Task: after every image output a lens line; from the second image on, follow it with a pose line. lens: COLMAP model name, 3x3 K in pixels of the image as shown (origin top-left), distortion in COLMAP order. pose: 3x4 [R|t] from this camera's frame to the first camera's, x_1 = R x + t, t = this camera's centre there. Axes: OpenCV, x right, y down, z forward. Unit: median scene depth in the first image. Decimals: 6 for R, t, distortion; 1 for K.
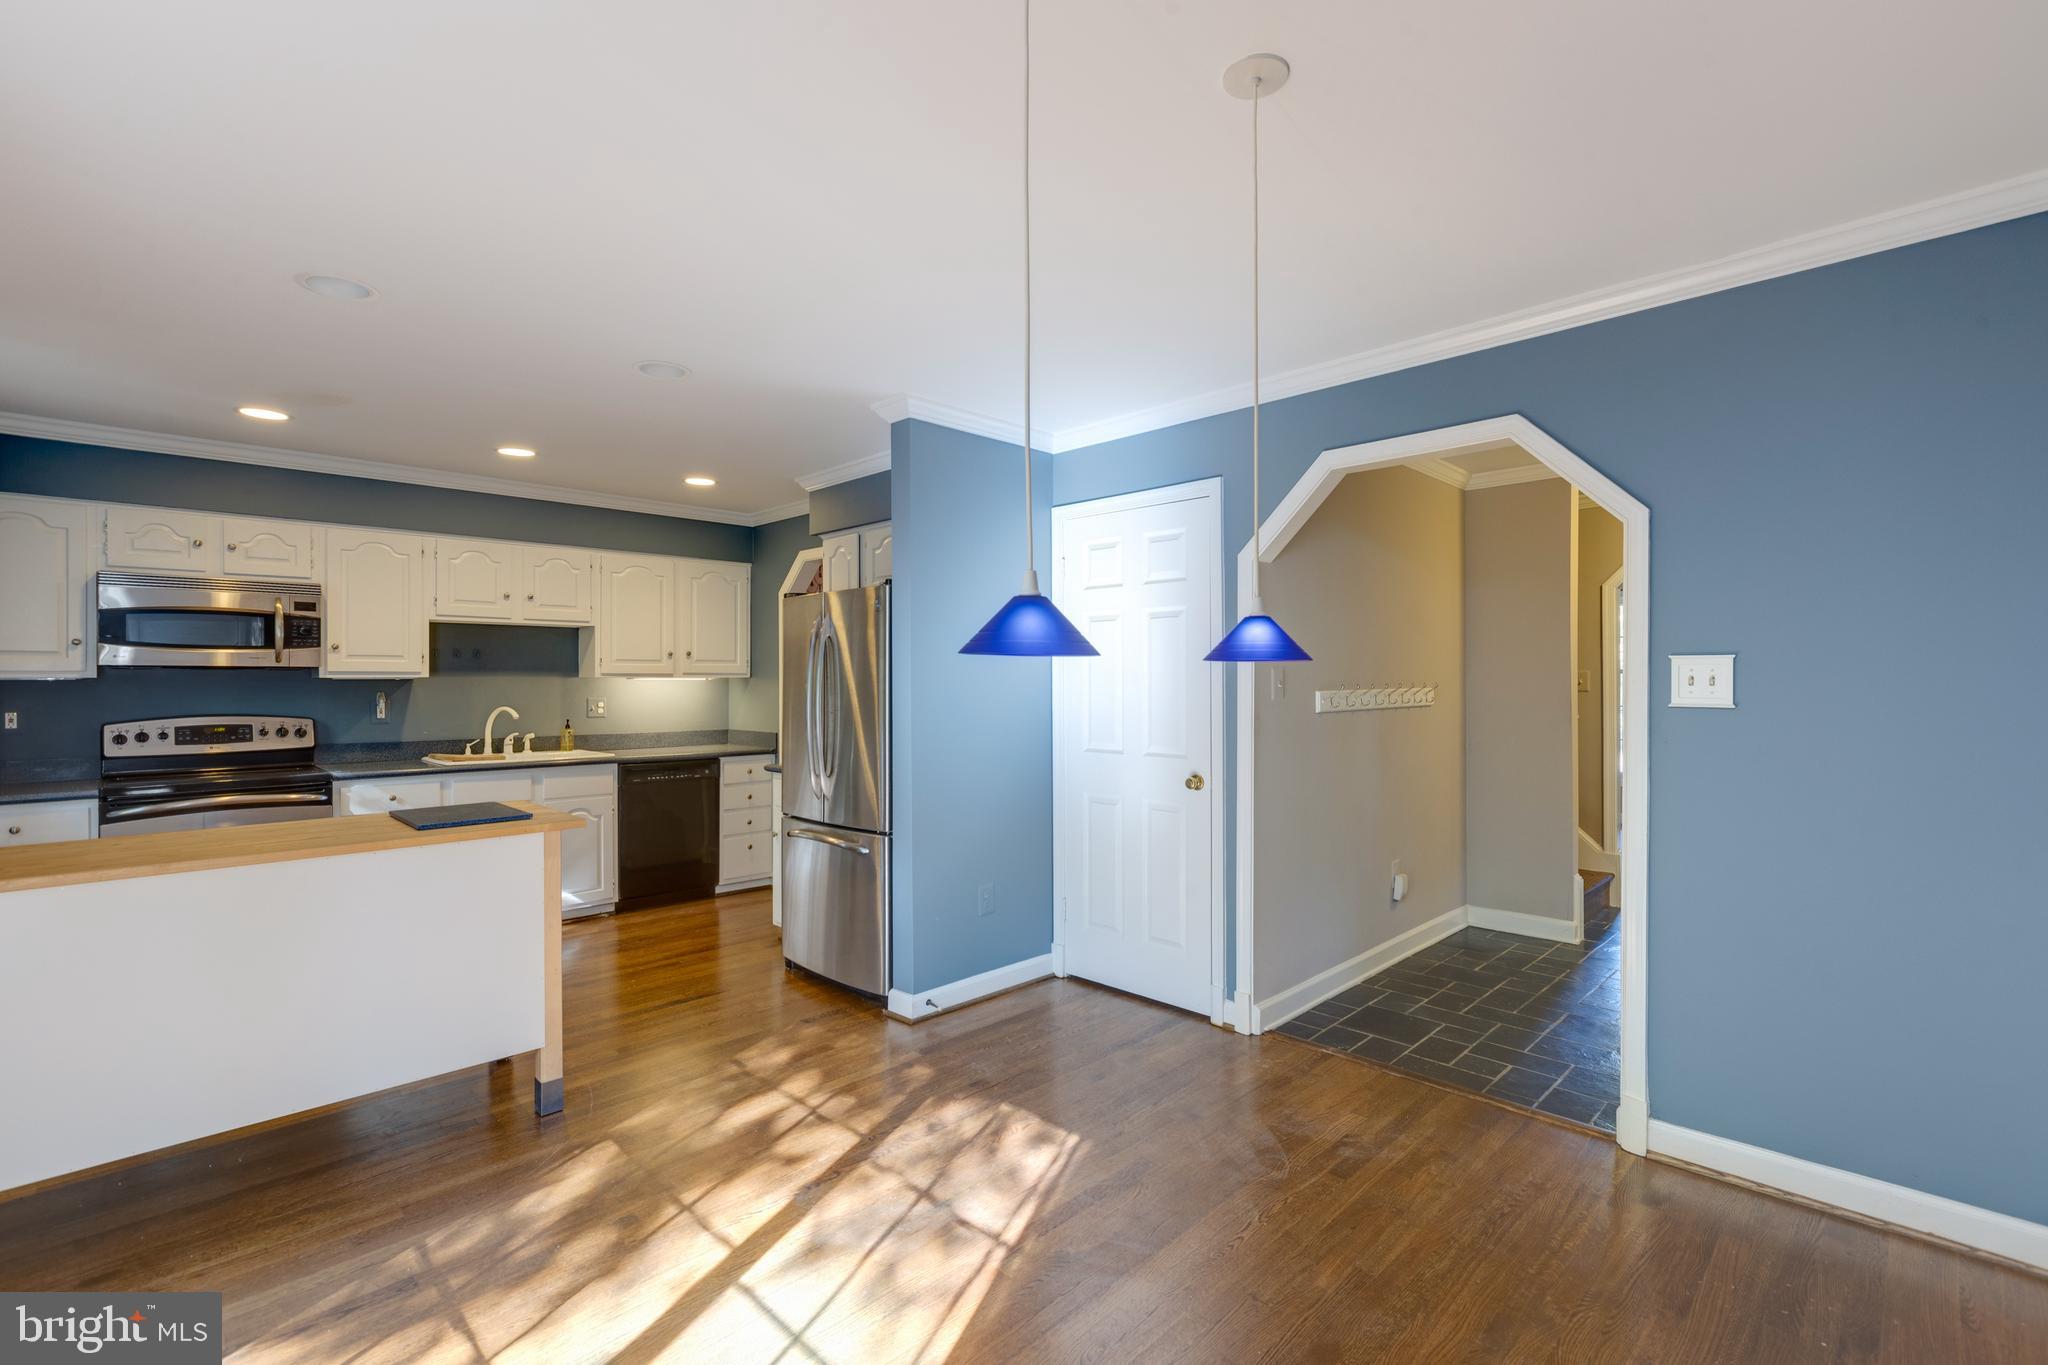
lens RADIAL K [[909.0, 0, 1028.5], [0, 909.0, 682.8], [0, 0, 1]] dist [0.009919, -0.003213]
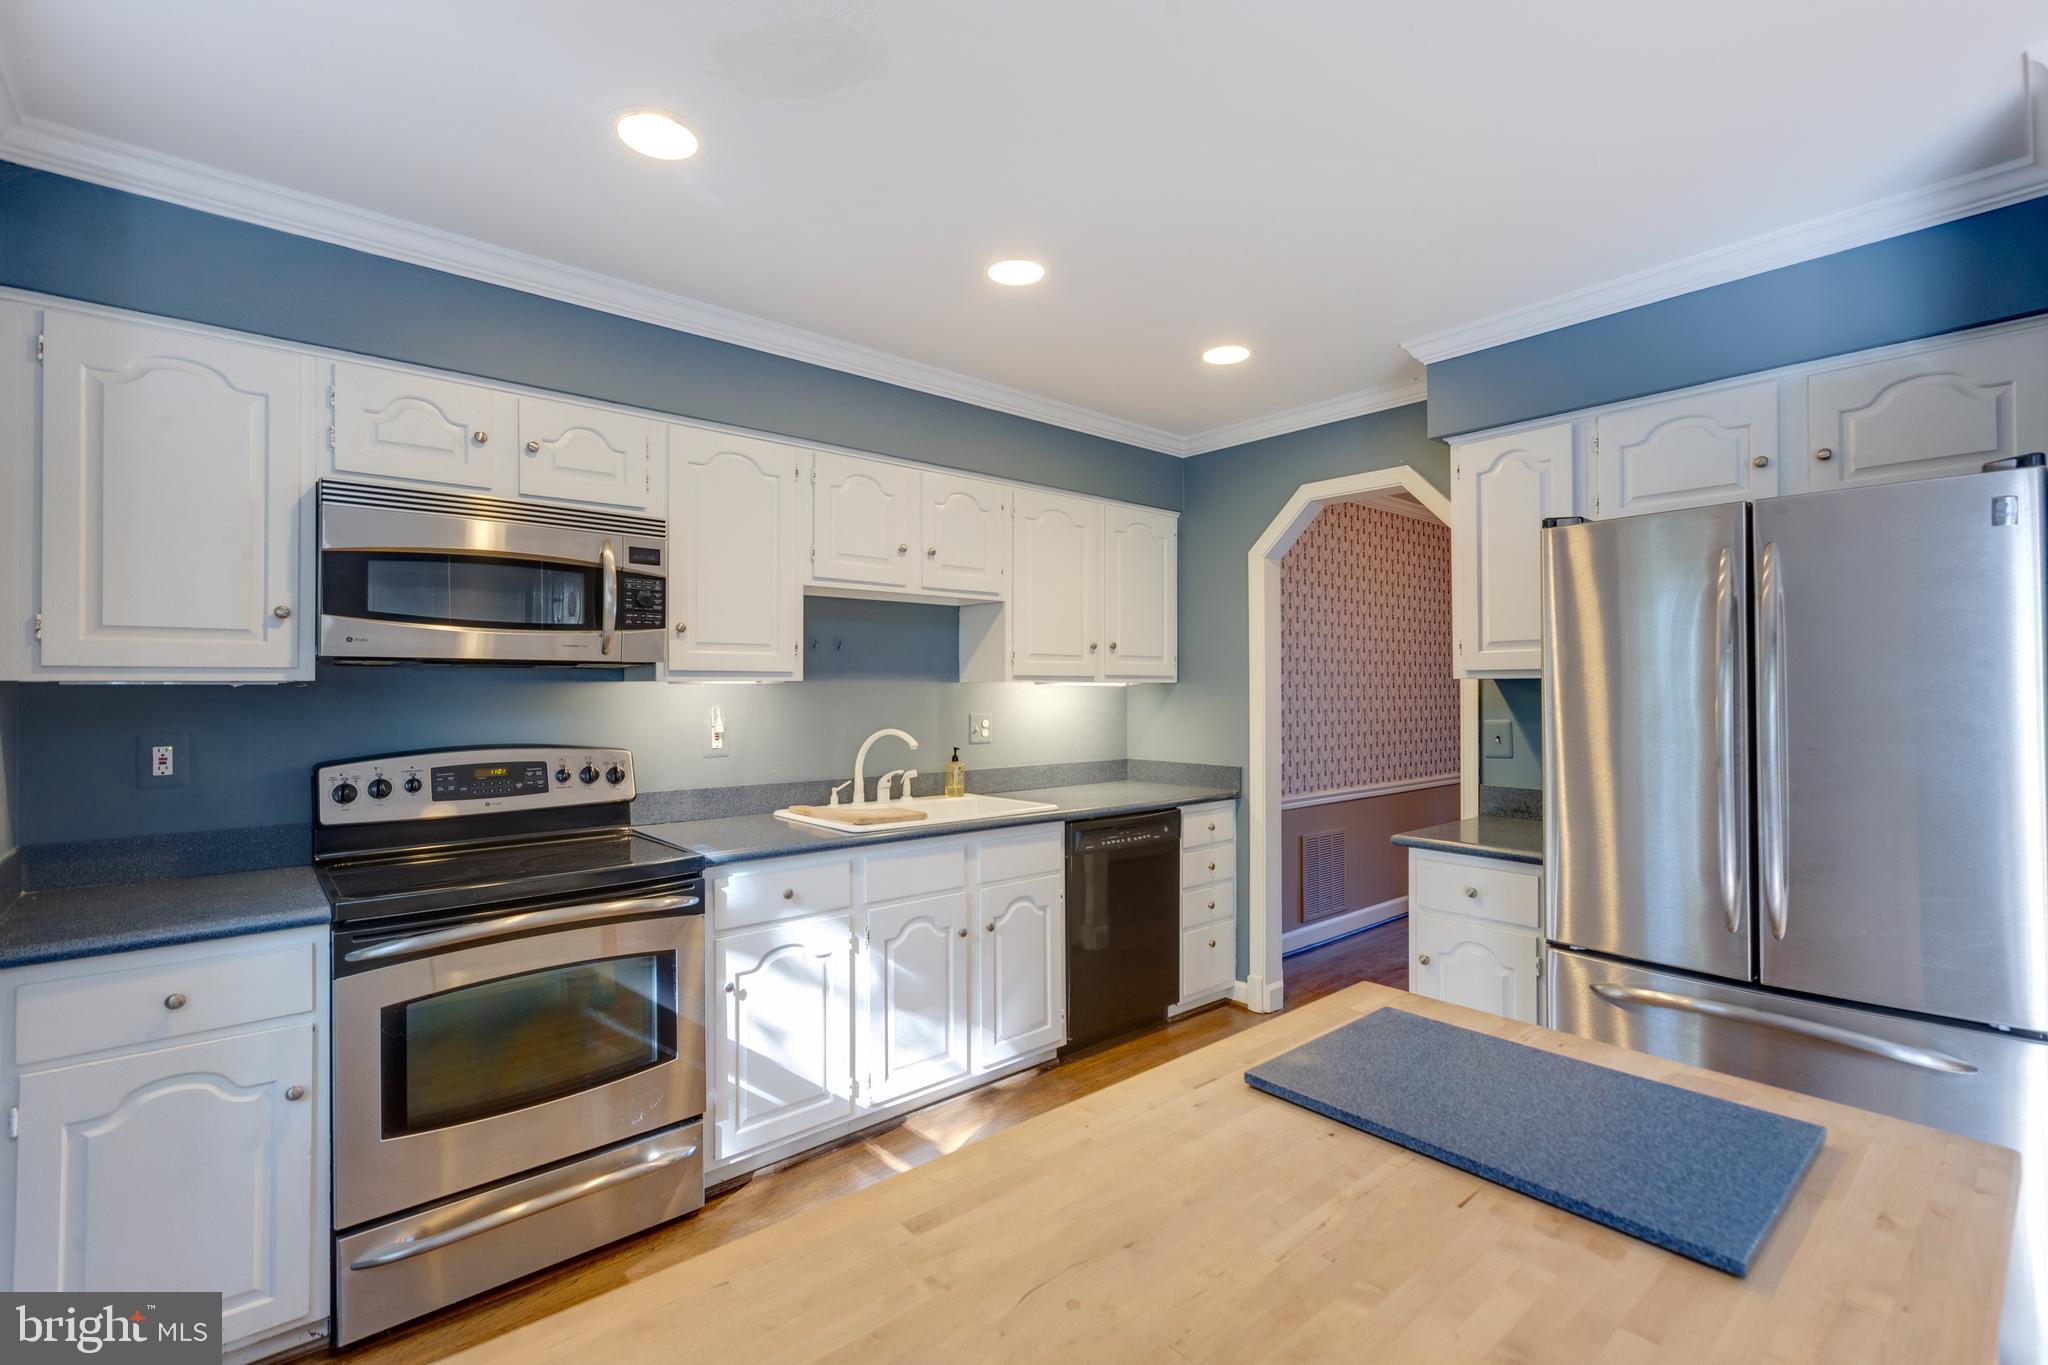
lens RADIAL K [[909.0, 0, 1028.5], [0, 909.0, 682.8], [0, 0, 1]] dist [0.009919, -0.003213]
pose [[0.997767, -0.000388, -0.066796, -0.500075], [-0.000164, 0.999966, -0.008261, -0.000225], [0.066797, 0.008253, 0.997732, 0.438053]]
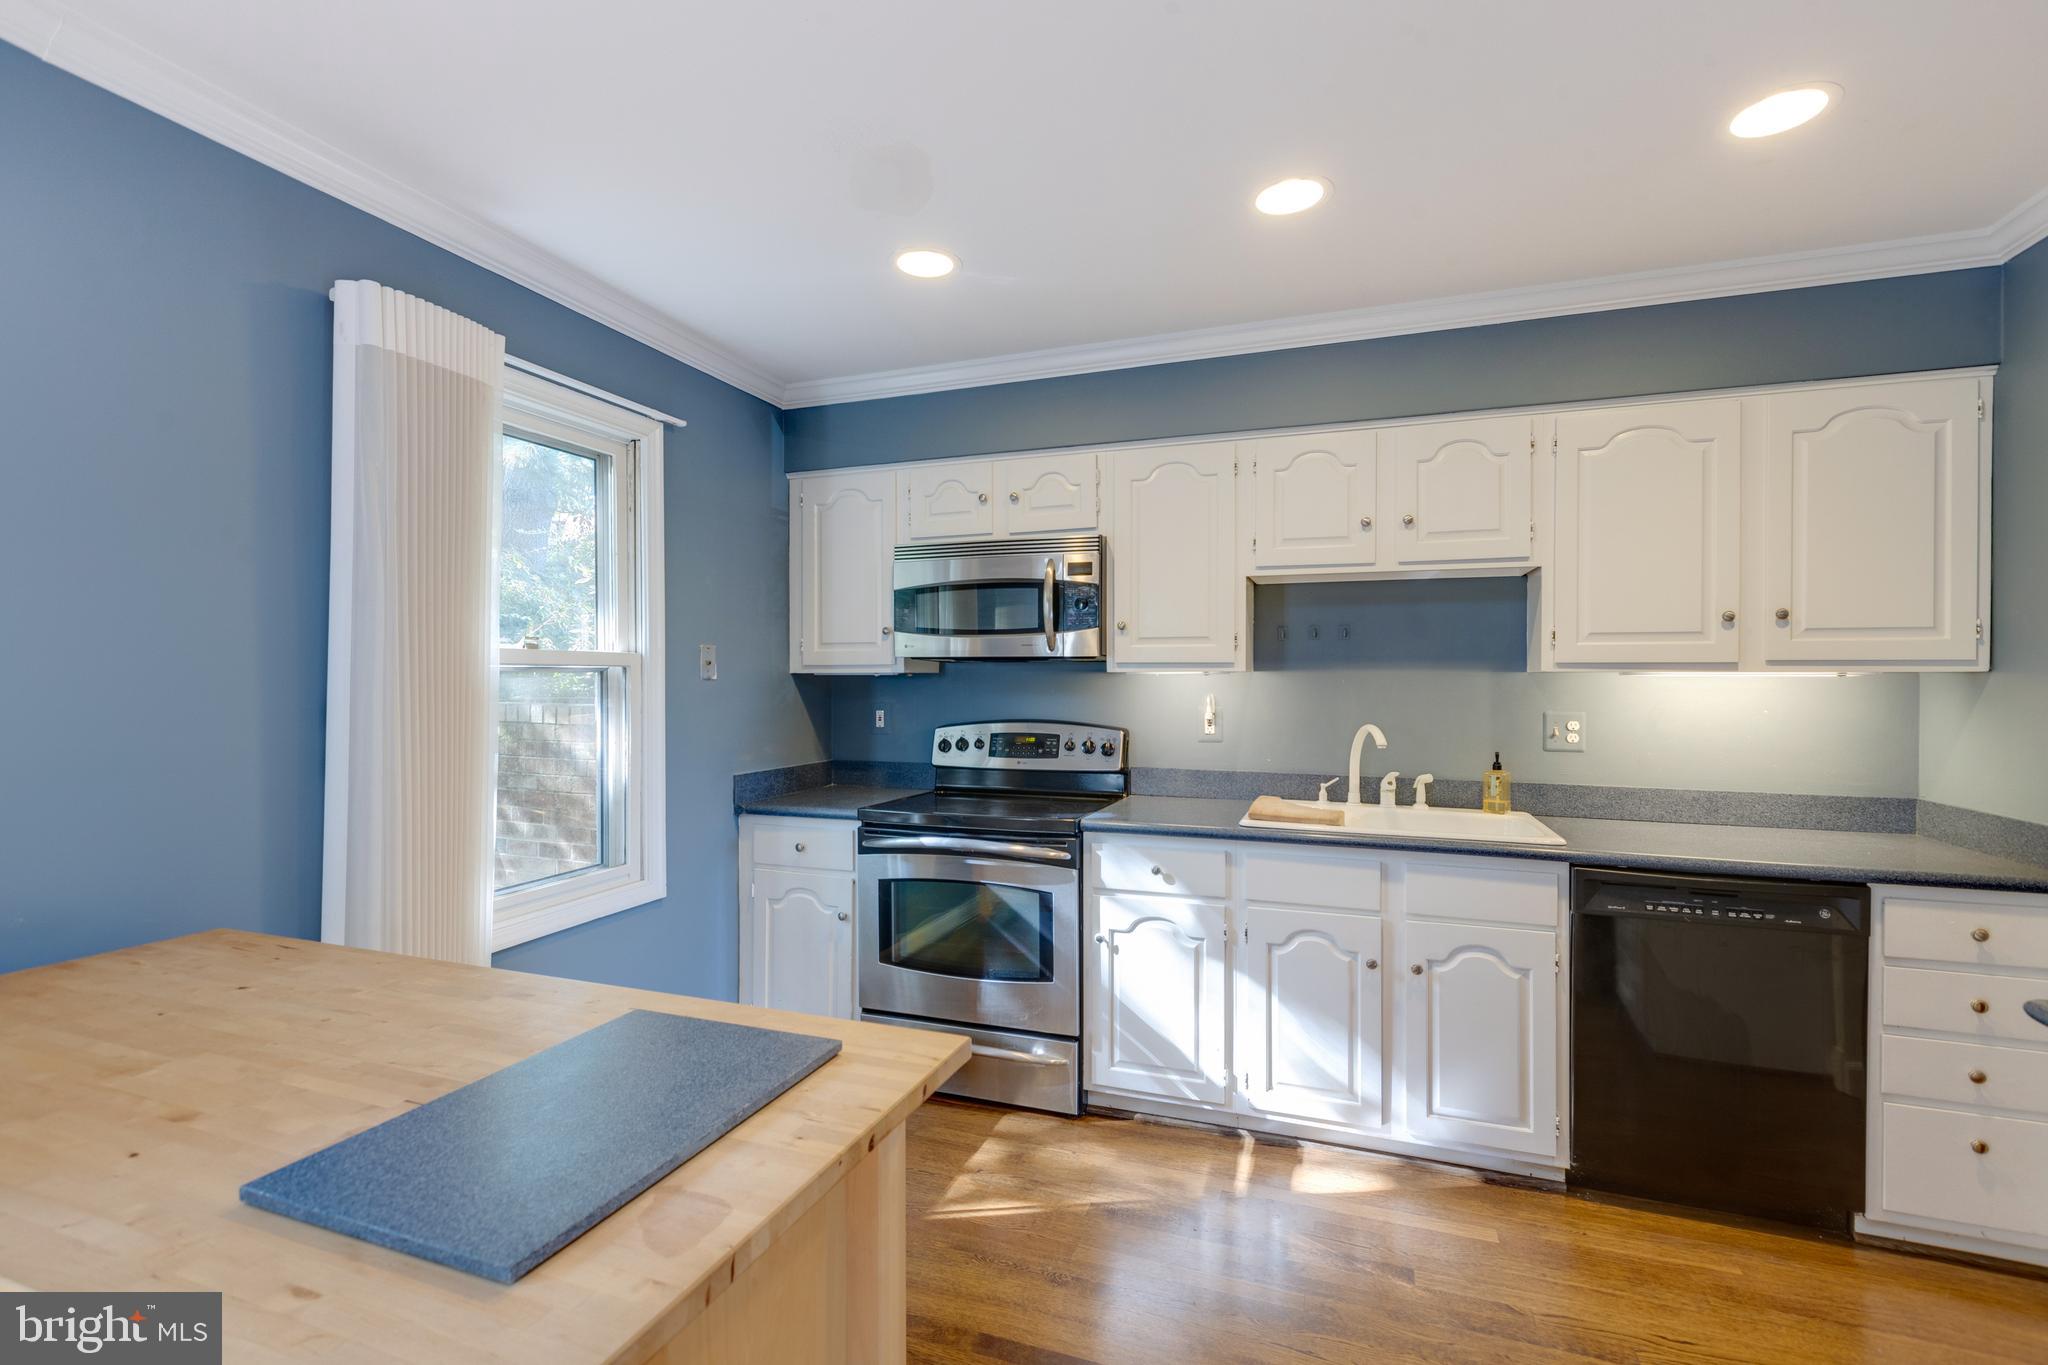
lens RADIAL K [[909.0, 0, 1028.5], [0, 909.0, 682.8], [0, 0, 1]] dist [0.009919, -0.003213]
pose [[0.429238, 0.008497, -0.903152, -0.183259], [-0.004575, 0.999963, 0.007234, -0.002610], [0.903180, 0.001027, 0.429261, 0.649930]]
